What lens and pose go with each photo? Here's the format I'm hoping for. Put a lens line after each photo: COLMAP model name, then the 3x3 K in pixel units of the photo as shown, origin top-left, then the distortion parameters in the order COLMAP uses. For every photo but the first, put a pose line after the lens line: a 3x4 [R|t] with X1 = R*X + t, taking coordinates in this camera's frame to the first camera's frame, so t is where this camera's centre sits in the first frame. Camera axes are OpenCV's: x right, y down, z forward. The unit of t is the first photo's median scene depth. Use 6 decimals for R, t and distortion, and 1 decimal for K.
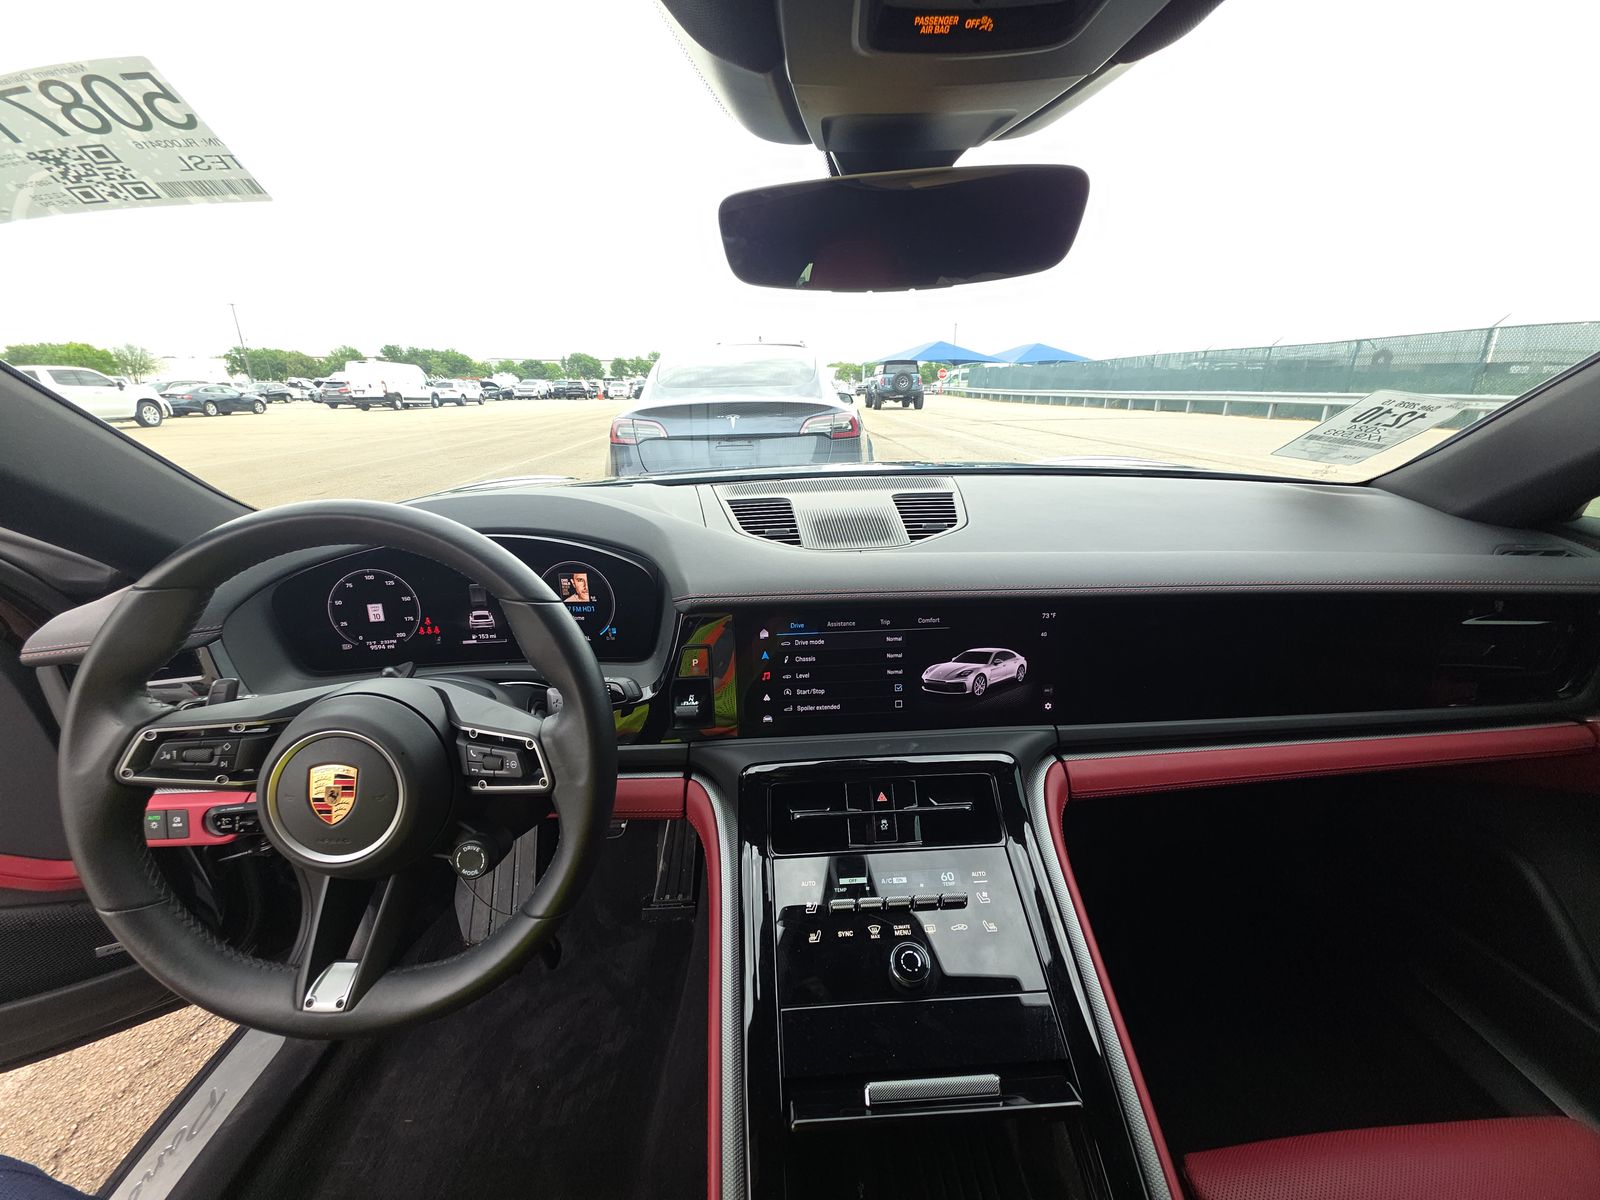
lens RADIAL K [[632.5, 0, 802.4], [0, 632.5, 602.1], [0, 0, 1]] dist [0.008997, -0.001075]
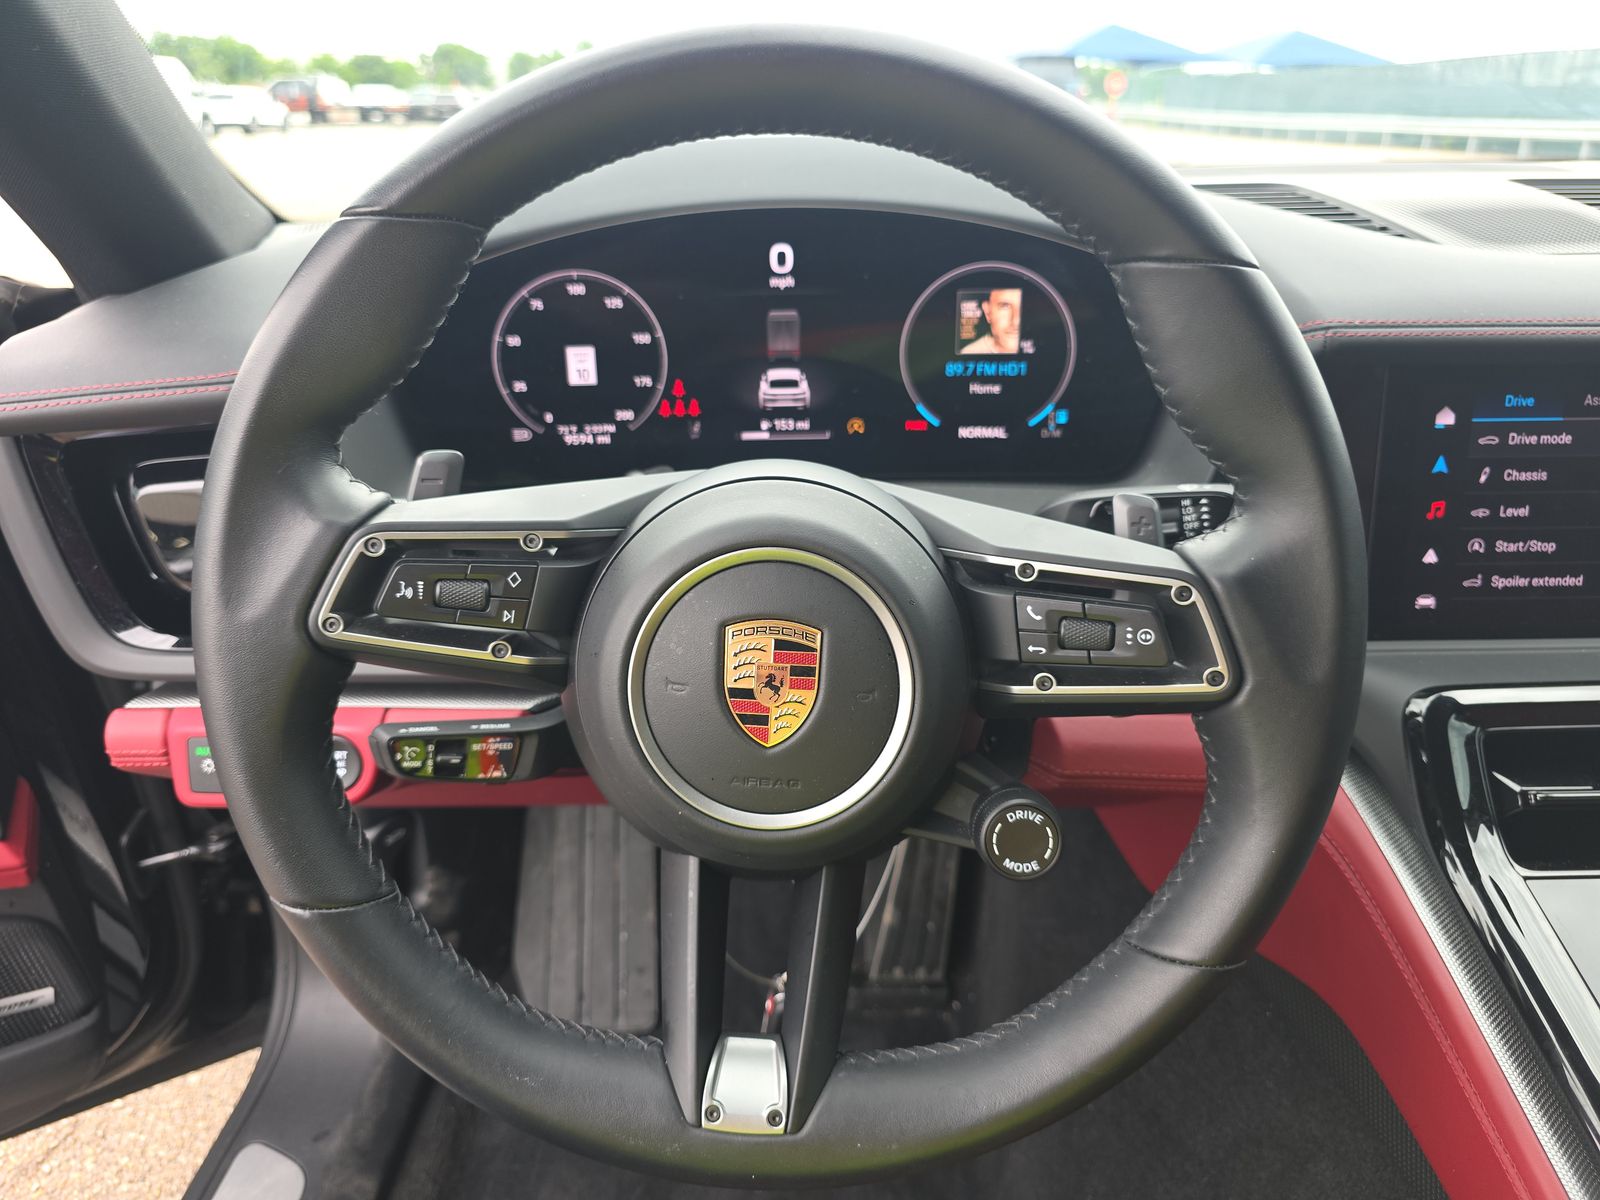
lens RADIAL K [[1104.3, 0, 791.0], [0, 1104.3, 607.2], [0, 0, 1]] dist [0.026778, -0.024868]
pose [[0.998575, 0.030549, -0.043749, -0.489329], [-0.026257, 0.995081, 0.095523, 0.120895], [0.046452, -0.094238, 0.994465, 0.150334]]
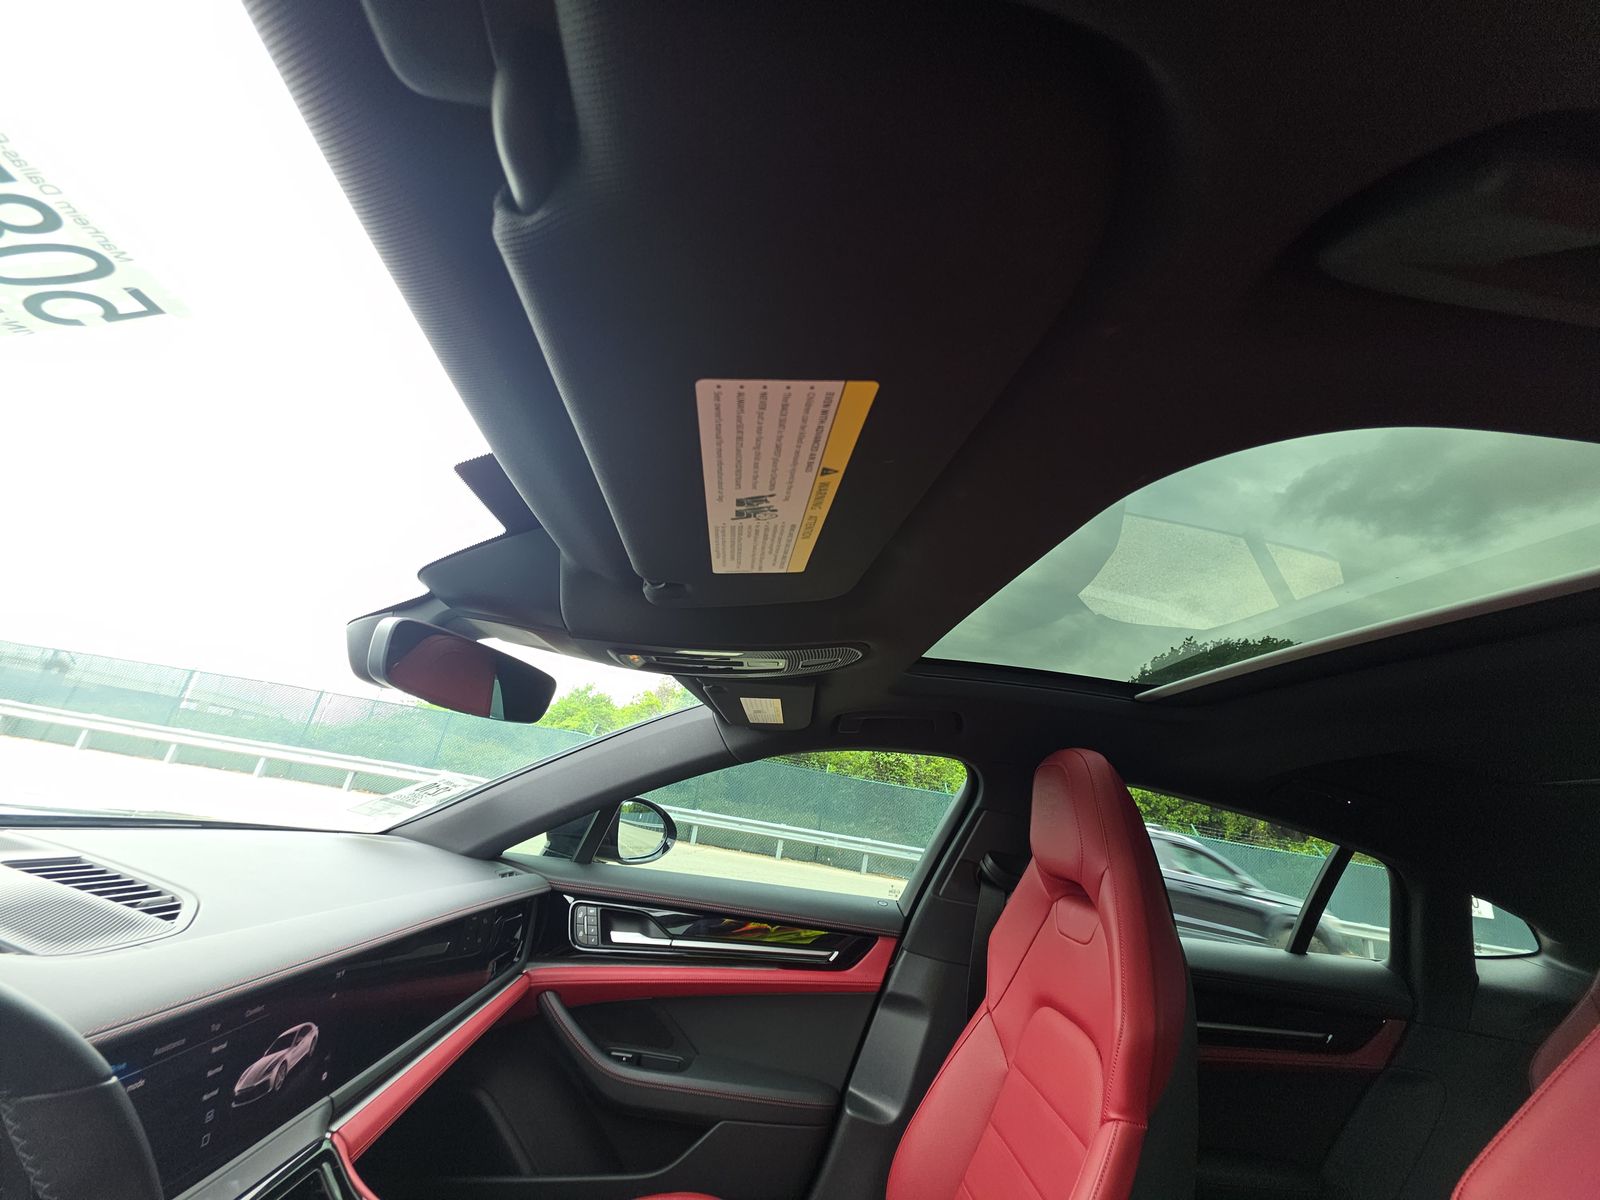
lens RADIAL K [[632.5, 0, 806.0], [0, 632.5, 593.9], [0, 0, 1]] dist [0.008997, -0.001075]
pose [[-0.020900, 0.334249, 0.942253, -0.872720], [0.172339, 0.929556, -0.325923, -0.090853], [-0.984816, 0.155575, -0.077032, 0.197841]]
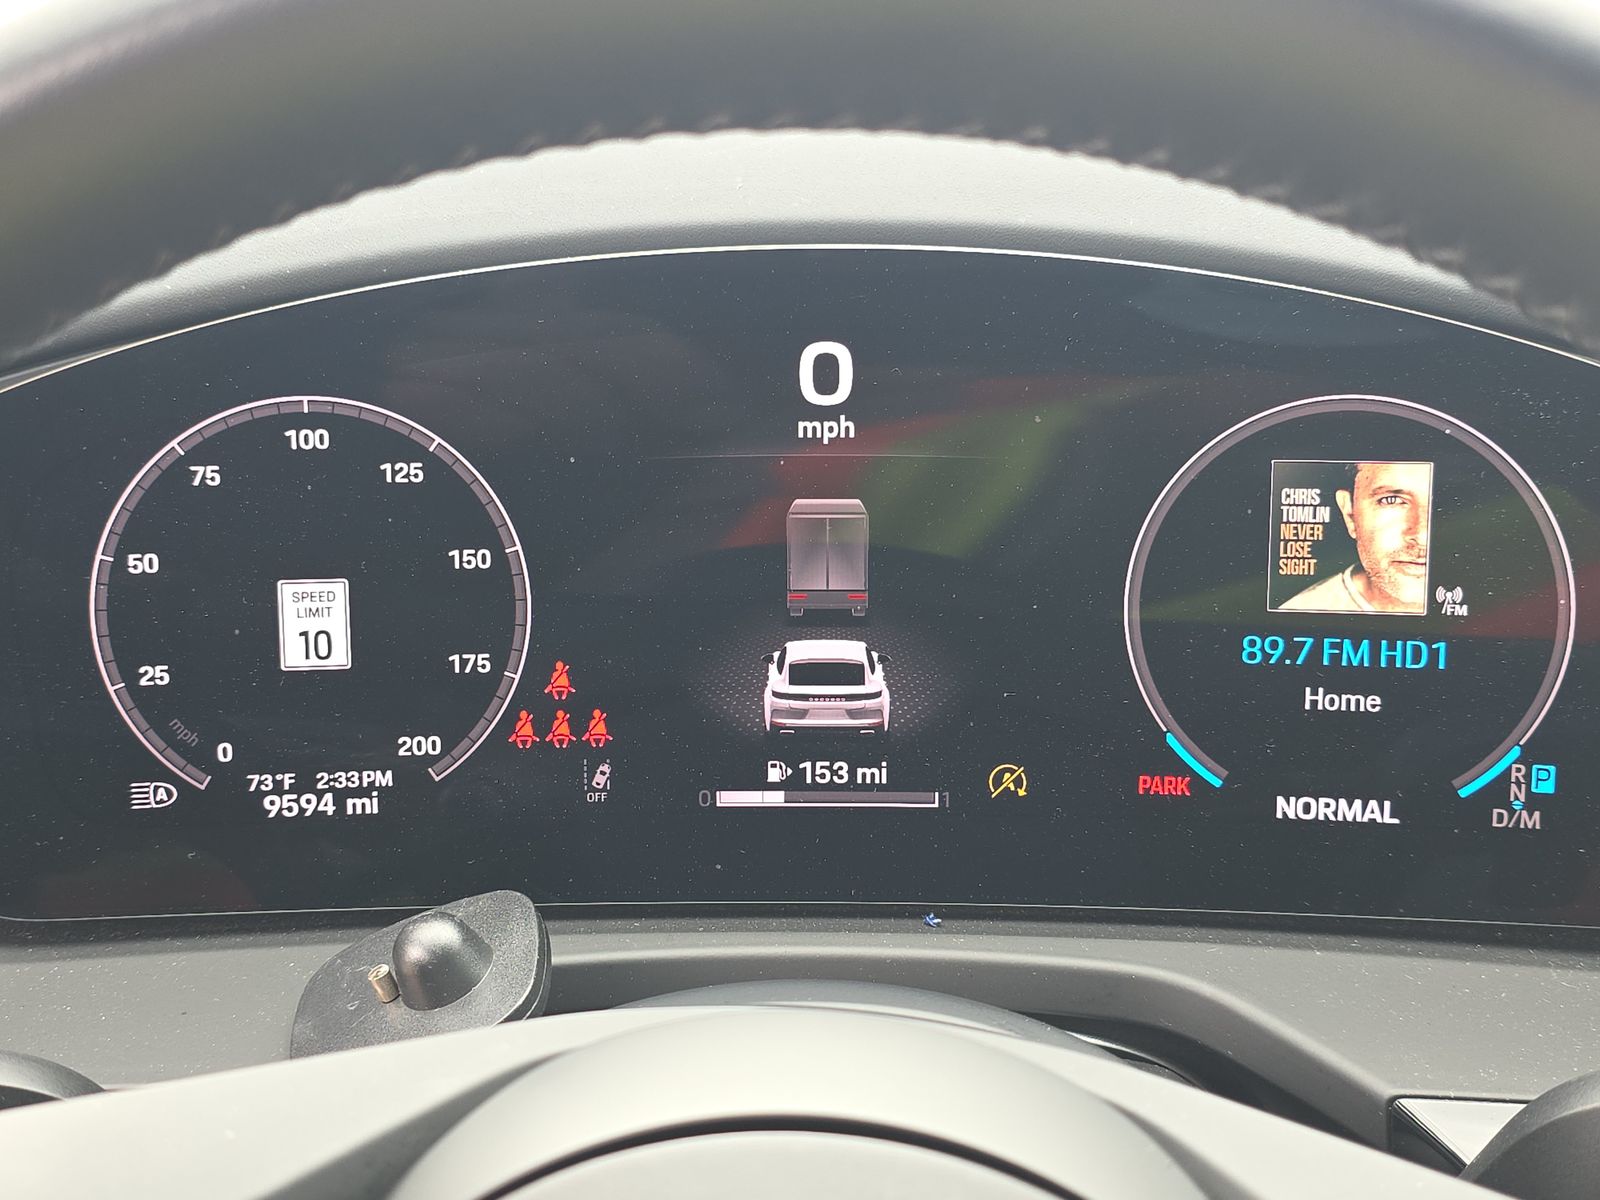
lens RADIAL K [[2046.7, 0, 800.7], [0, 2046.7, 493.0], [0, 0, 1]] dist [0.017271, 0.000000]
pose [[0.997354, 0.040284, -0.060523, -0.511004], [-0.044547, 0.996494, -0.070822, 0.014829], [0.057458, 0.073331, 0.995651, 0.404897]]
